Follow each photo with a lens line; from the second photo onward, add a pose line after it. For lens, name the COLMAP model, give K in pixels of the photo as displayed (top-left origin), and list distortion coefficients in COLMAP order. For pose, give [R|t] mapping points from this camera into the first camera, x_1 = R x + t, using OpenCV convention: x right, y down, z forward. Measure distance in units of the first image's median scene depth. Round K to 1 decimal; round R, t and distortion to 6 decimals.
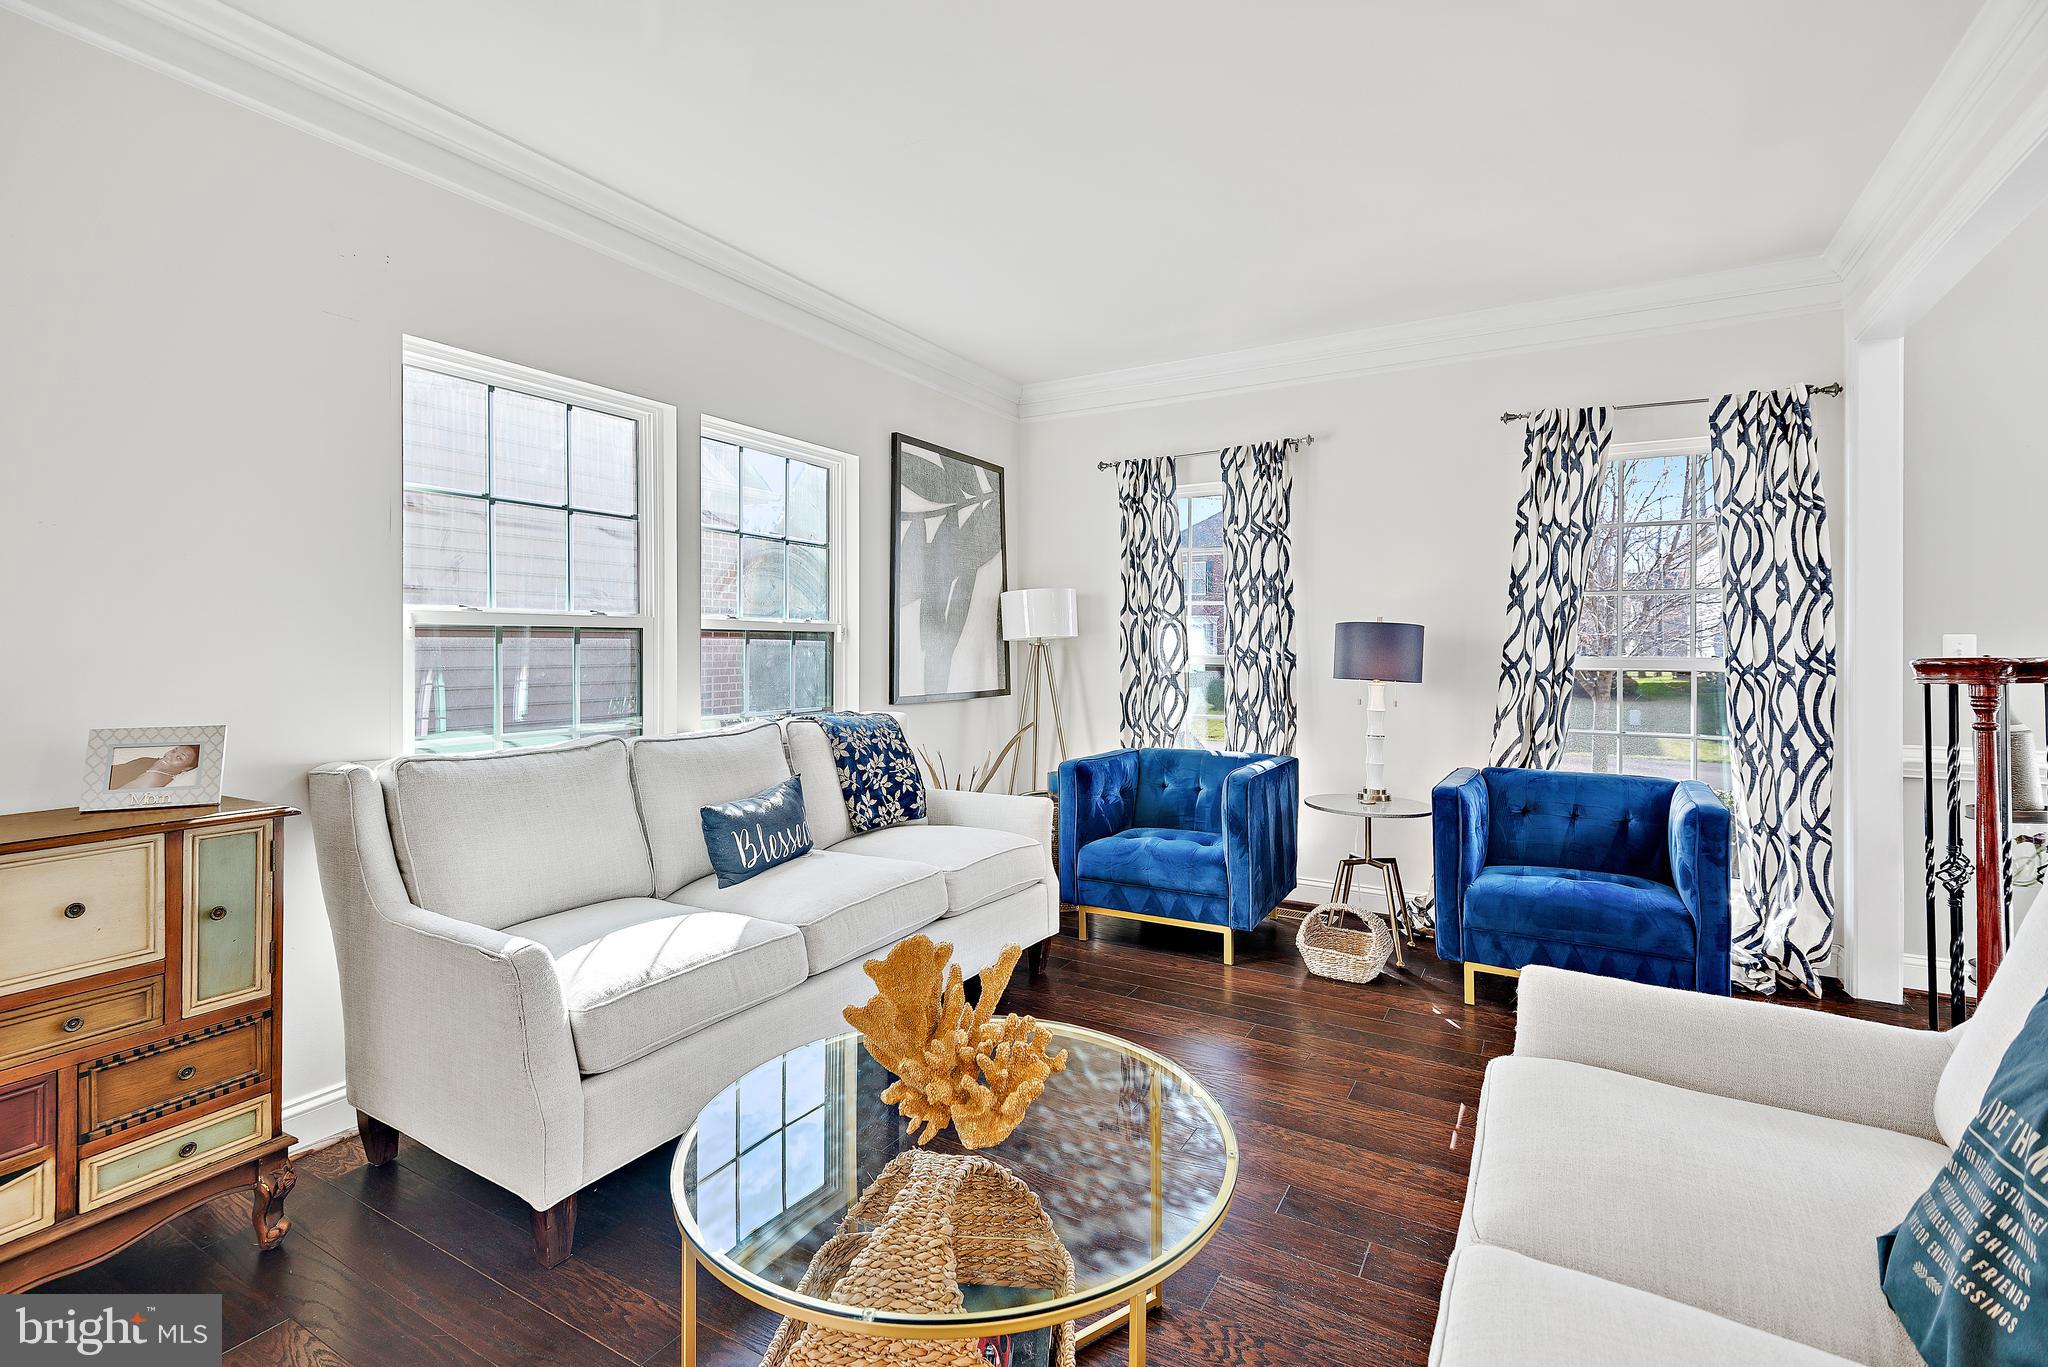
lens RADIAL K [[926.6, 0, 1015.8], [0, 926.6, 655.7], [0, 0, 1]] dist [0.010773, -0.003536]
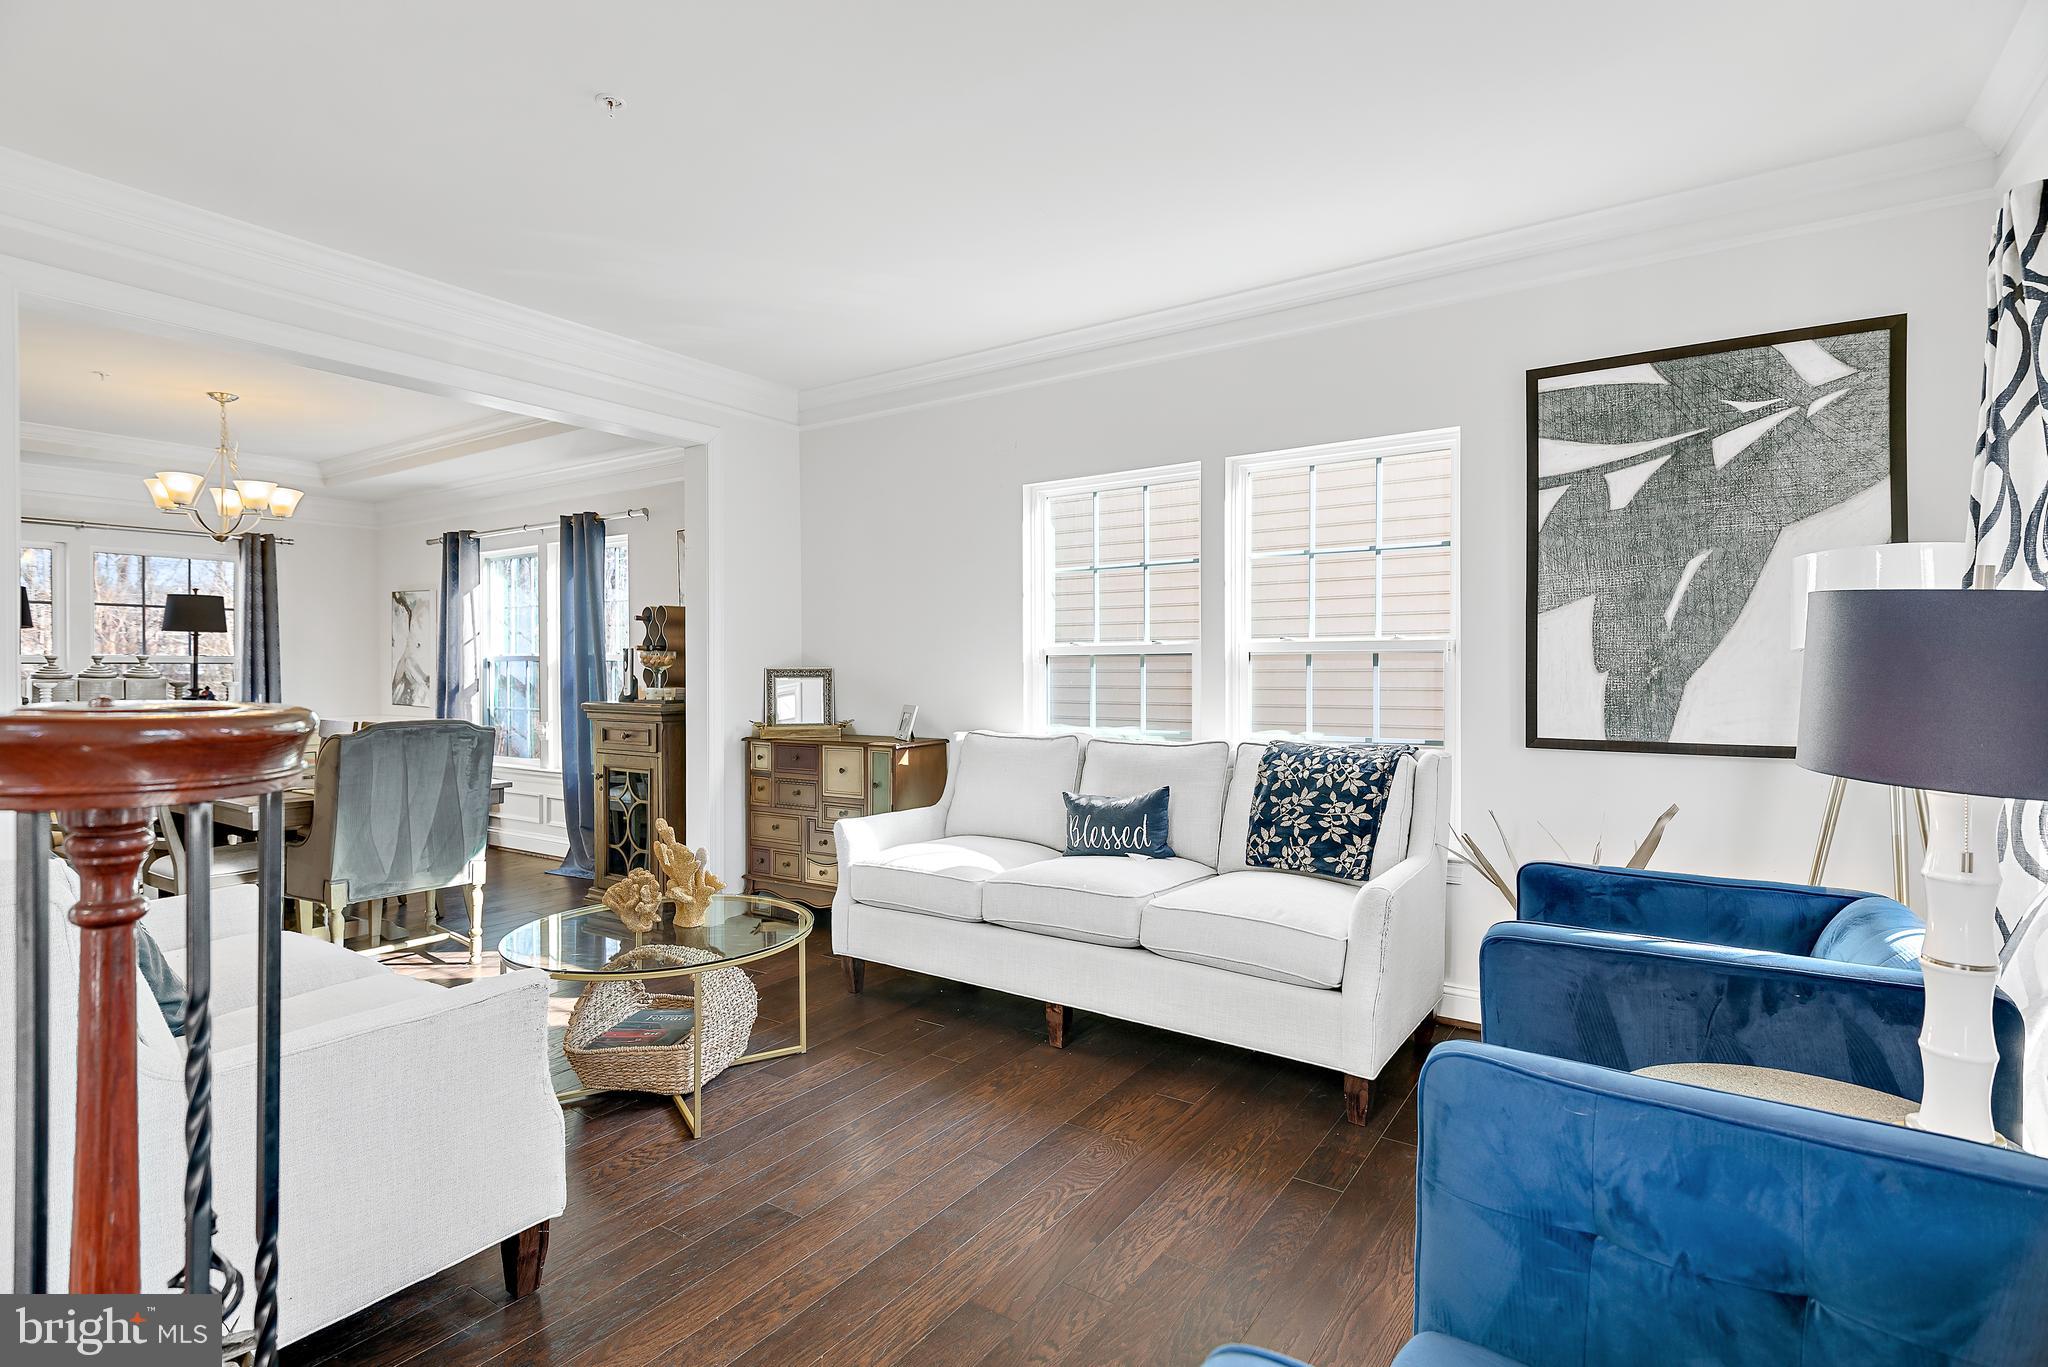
lens RADIAL K [[992.8, 0, 1016.5], [0, 992.8, 680.3], [0, 0, 1]] dist [-0.002062, -0.001625]
pose [[-0.065153, 0.008173, -0.997842, 0.738955], [-0.009315, 0.999918, 0.008798, -0.002820], [0.997832, 0.009869, -0.065072, 0.723695]]
